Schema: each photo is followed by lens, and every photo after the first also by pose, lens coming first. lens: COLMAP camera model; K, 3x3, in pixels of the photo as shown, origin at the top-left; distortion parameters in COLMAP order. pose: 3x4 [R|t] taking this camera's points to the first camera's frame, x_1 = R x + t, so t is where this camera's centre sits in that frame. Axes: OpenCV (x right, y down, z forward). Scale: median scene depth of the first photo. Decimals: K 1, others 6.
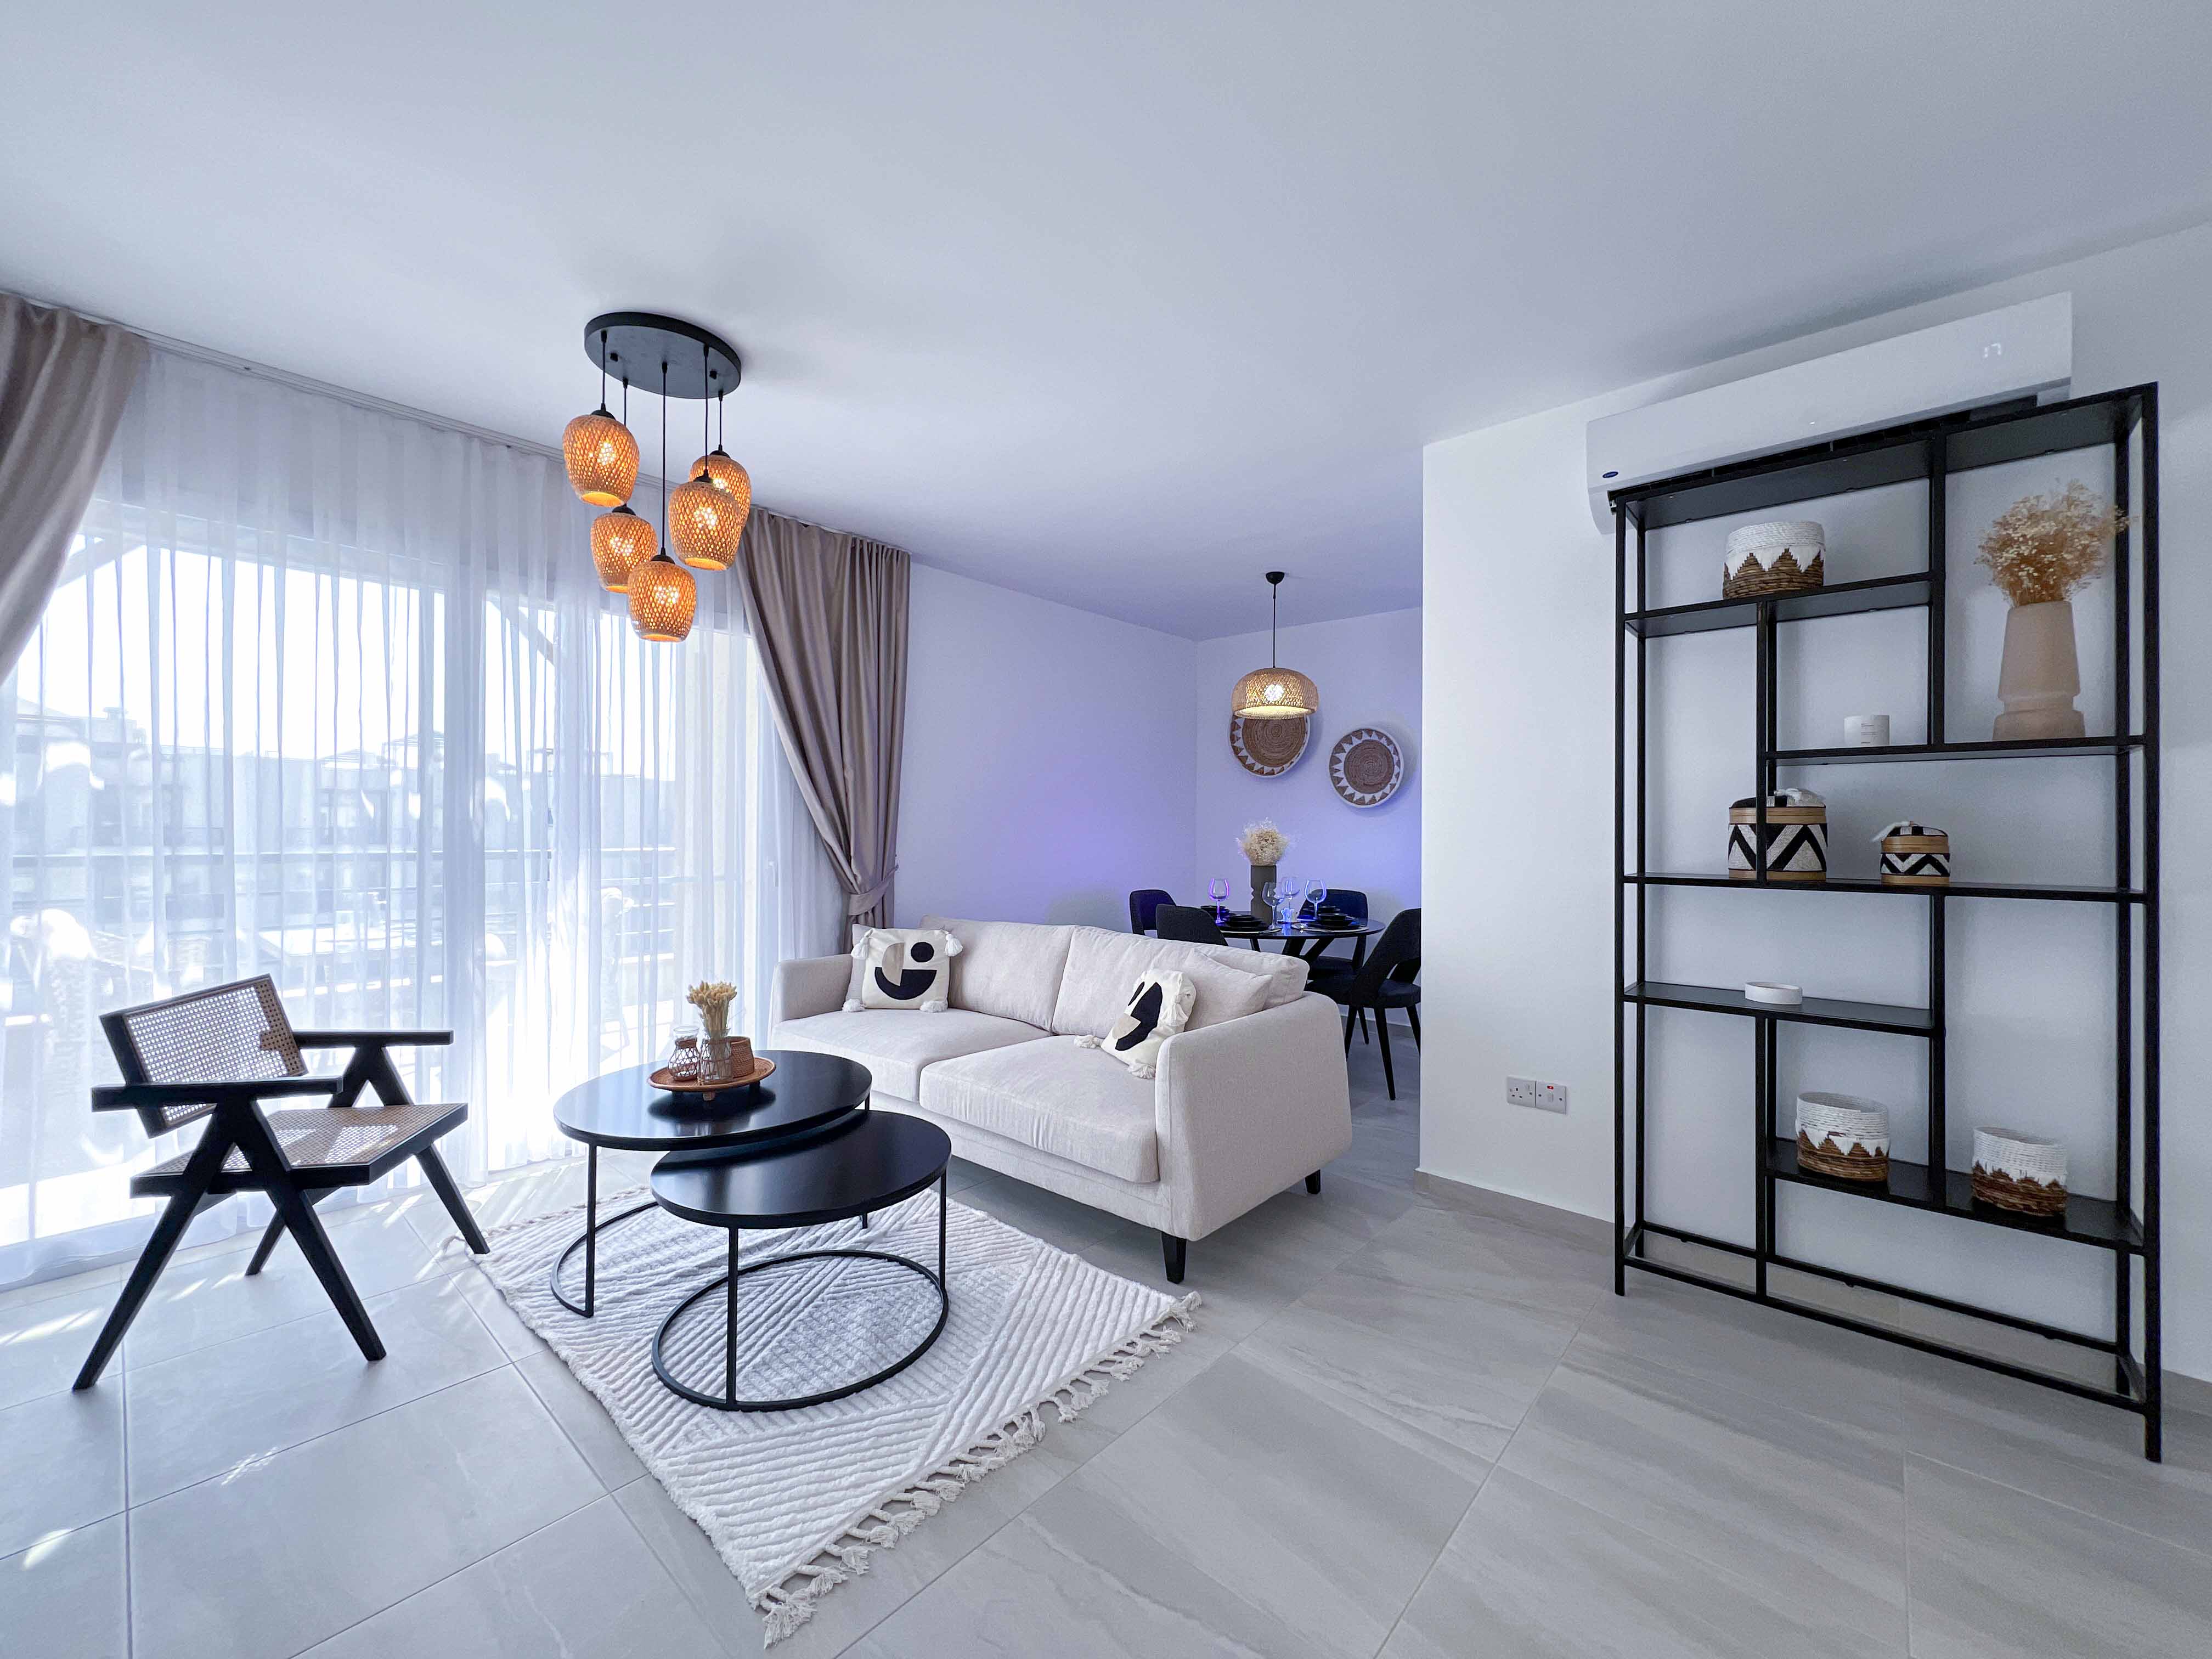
lens RADIAL K [[883.4, 0, 1100.3], [0, 883.4, 827.5], [0, 0, 1]] dist [-0.002191, 0.000637]
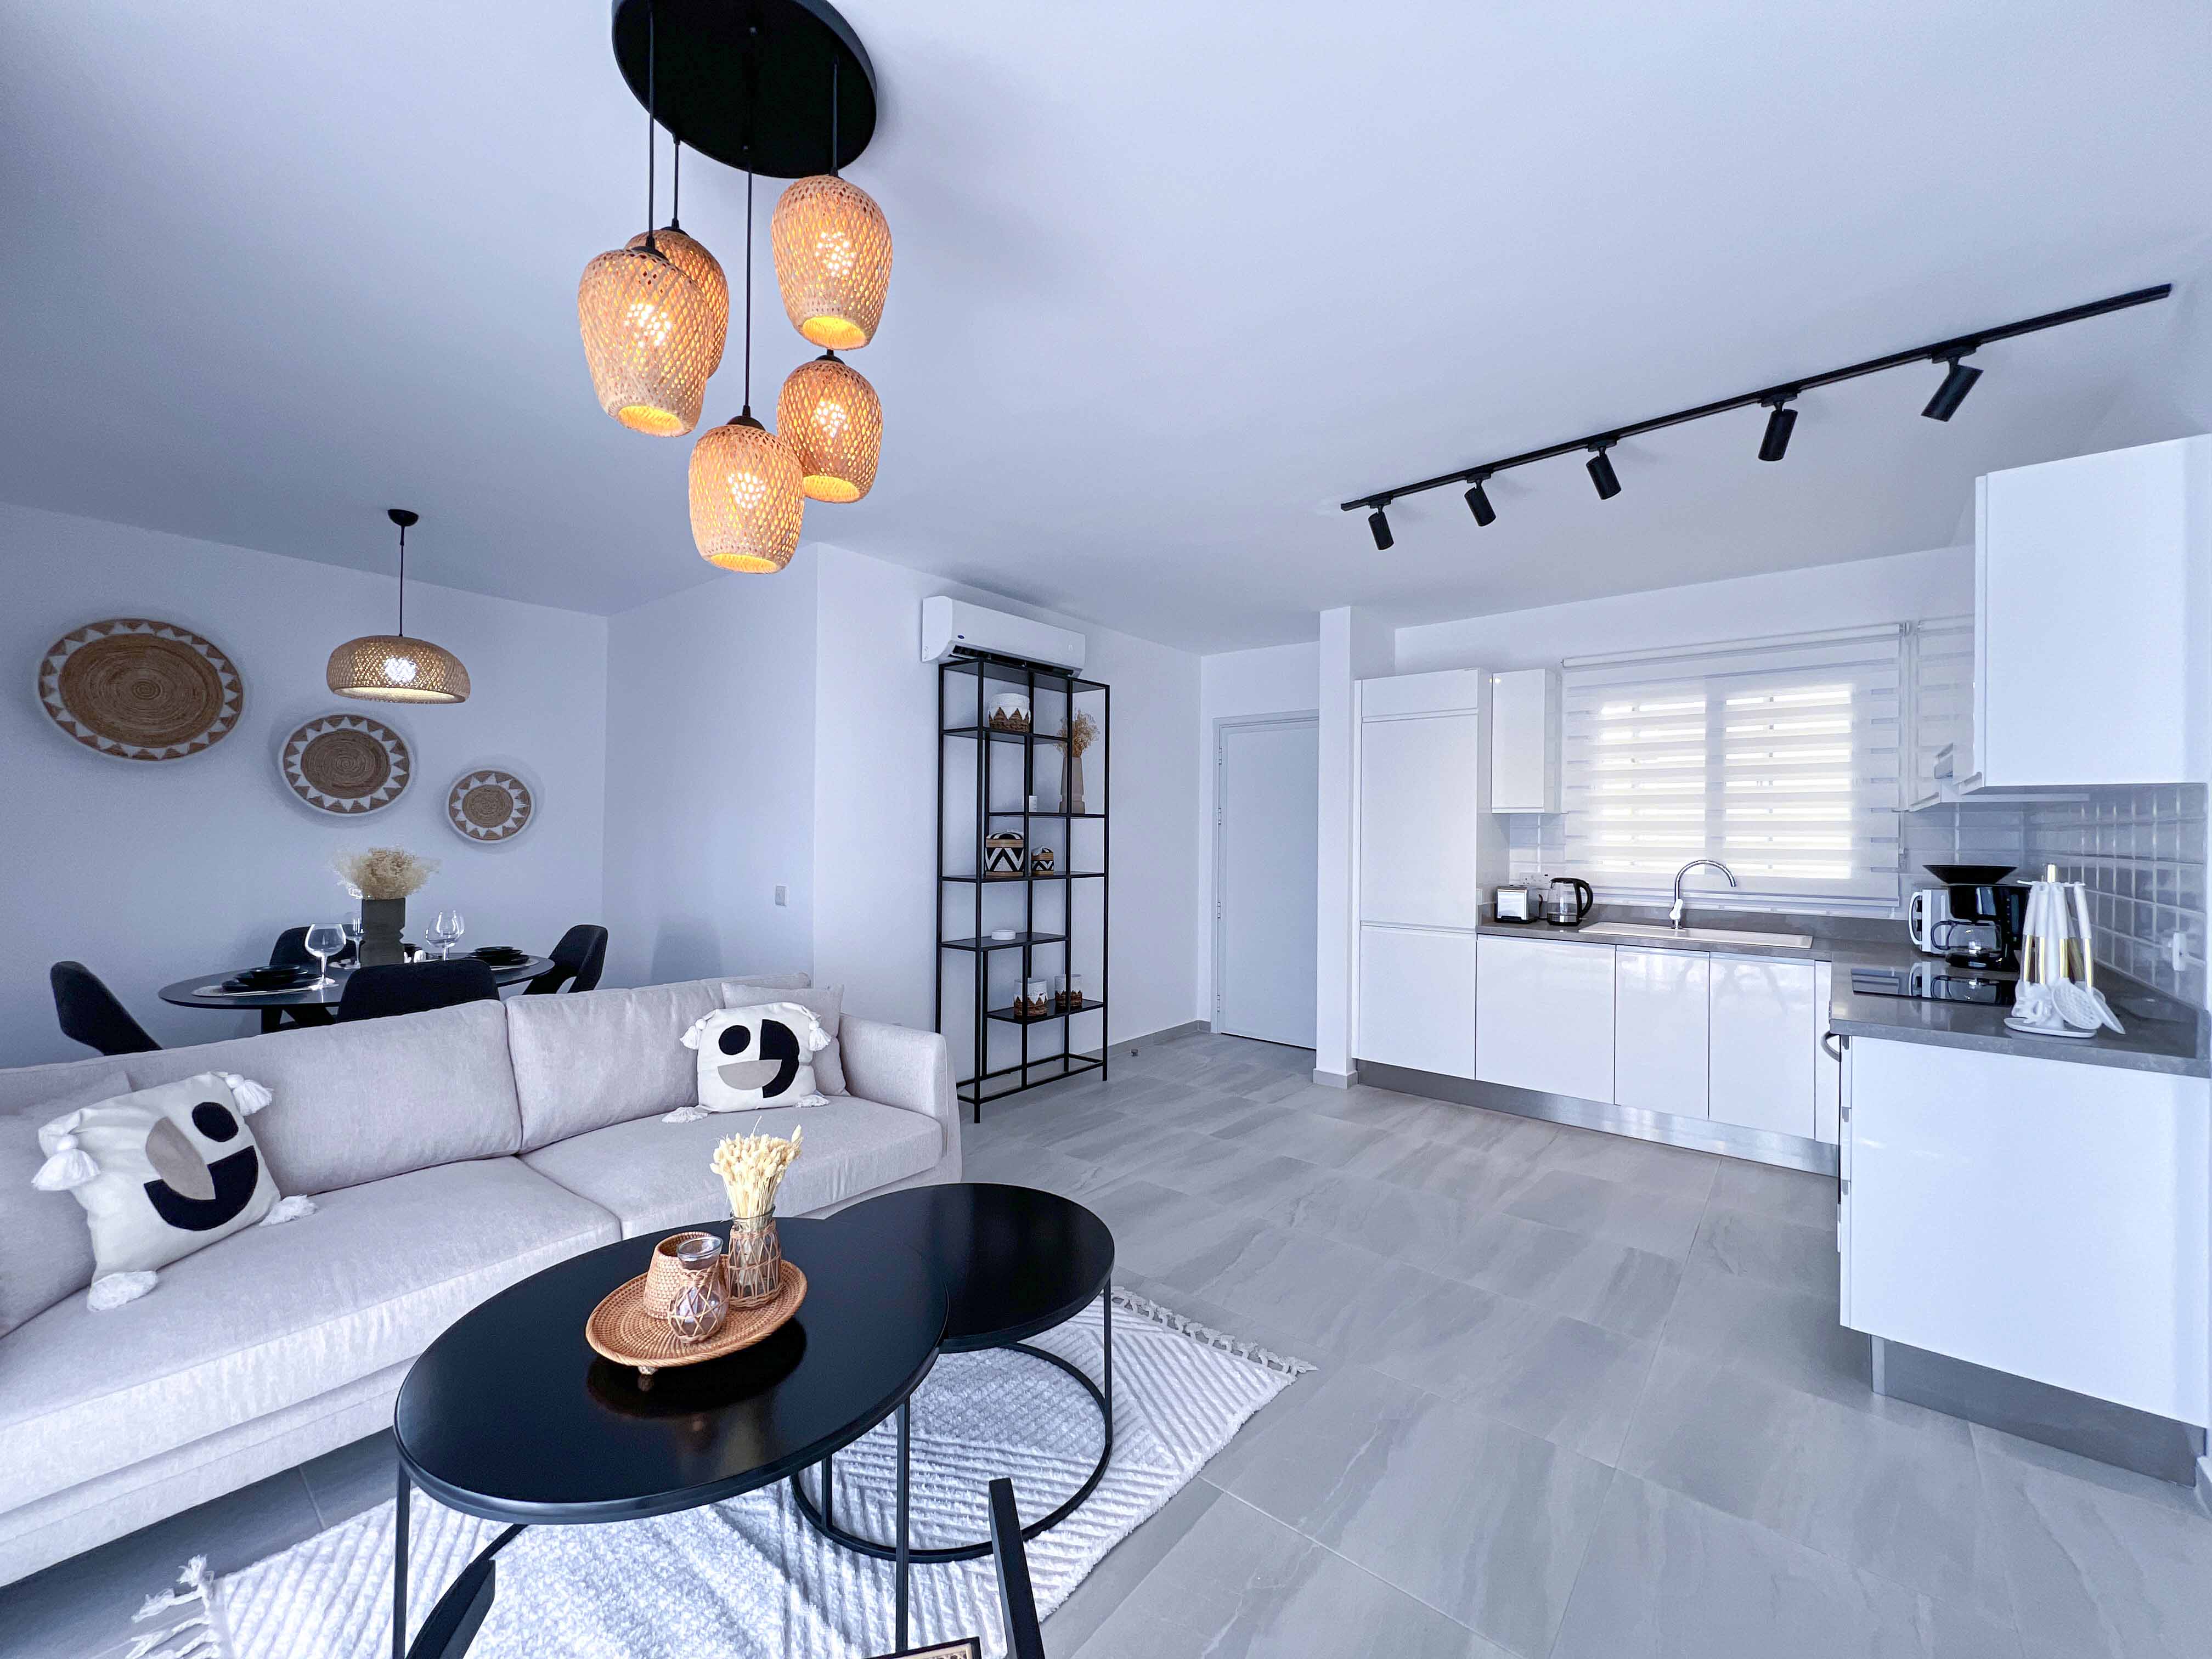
lens RADIAL K [[883.4, 0, 1100.3], [0, 883.4, 827.5], [0, 0, 1]] dist [-0.002191, 0.000637]
pose [[-0.037228, 0.000410, 0.999307, -1.118475], [-0.012843, 0.999917, -0.000888, -0.045916], [-0.999224, -0.012867, -0.037220, 0.819283]]
